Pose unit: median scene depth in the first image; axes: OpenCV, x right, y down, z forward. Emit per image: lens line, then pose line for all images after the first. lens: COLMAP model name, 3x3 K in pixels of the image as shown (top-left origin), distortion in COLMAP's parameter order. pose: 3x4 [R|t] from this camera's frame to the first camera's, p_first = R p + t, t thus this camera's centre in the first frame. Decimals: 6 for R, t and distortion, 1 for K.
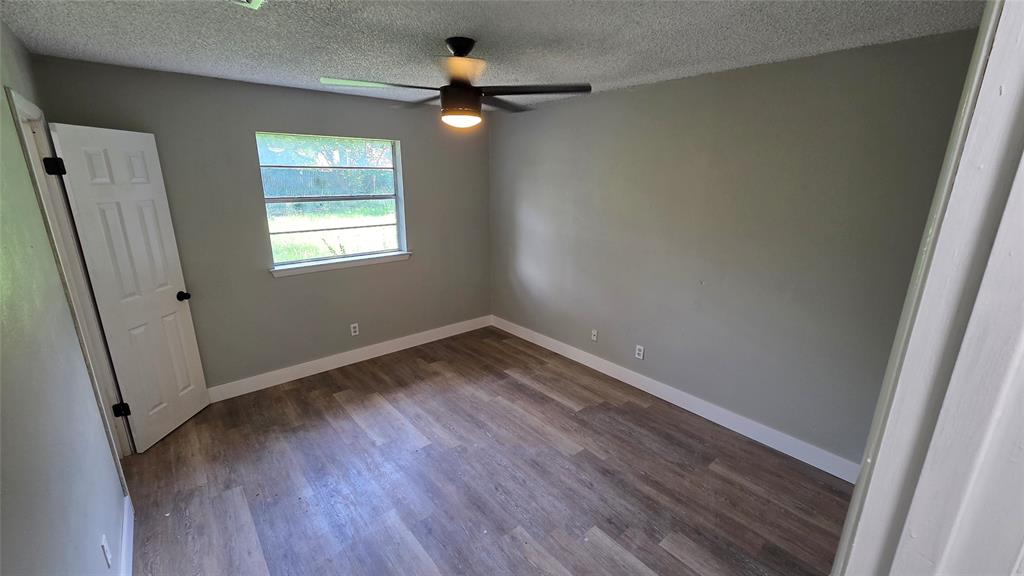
lens RADIAL K [[414.6, 0, 512.0], [0, 414.6, 288.0], [0, 0, 1]] dist [0.001072, -0.000093]
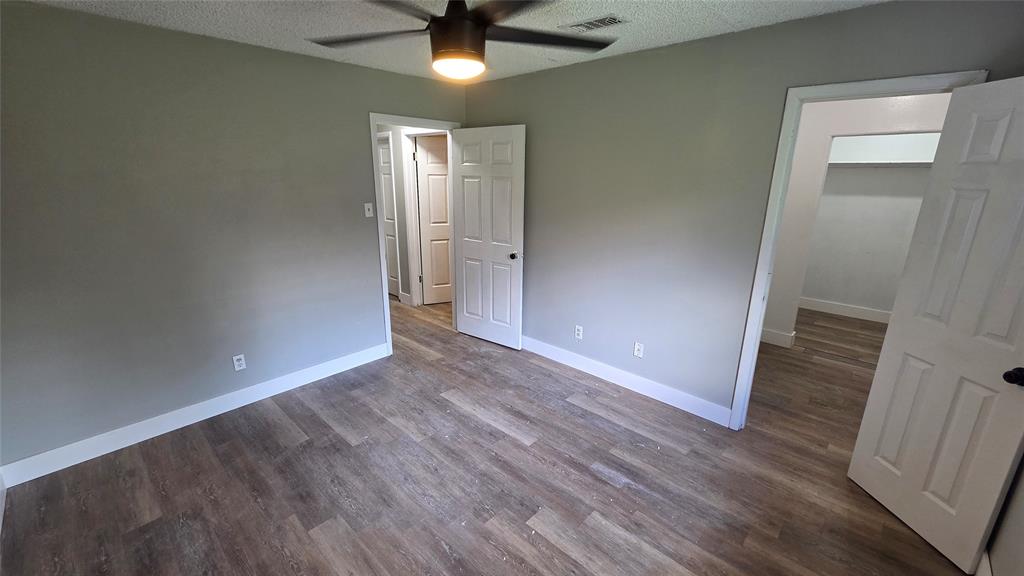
lens RADIAL K [[414.6, 0, 512.0], [0, 414.6, 288.0], [0, 0, 1]] dist [0.001072, -0.000093]
pose [[-0.993657, 0.016555, -0.111232, -0.112316], [-0.043116, 0.857435, 0.512784, -0.392283], [0.103863, 0.514327, -0.851282, 1.615811]]
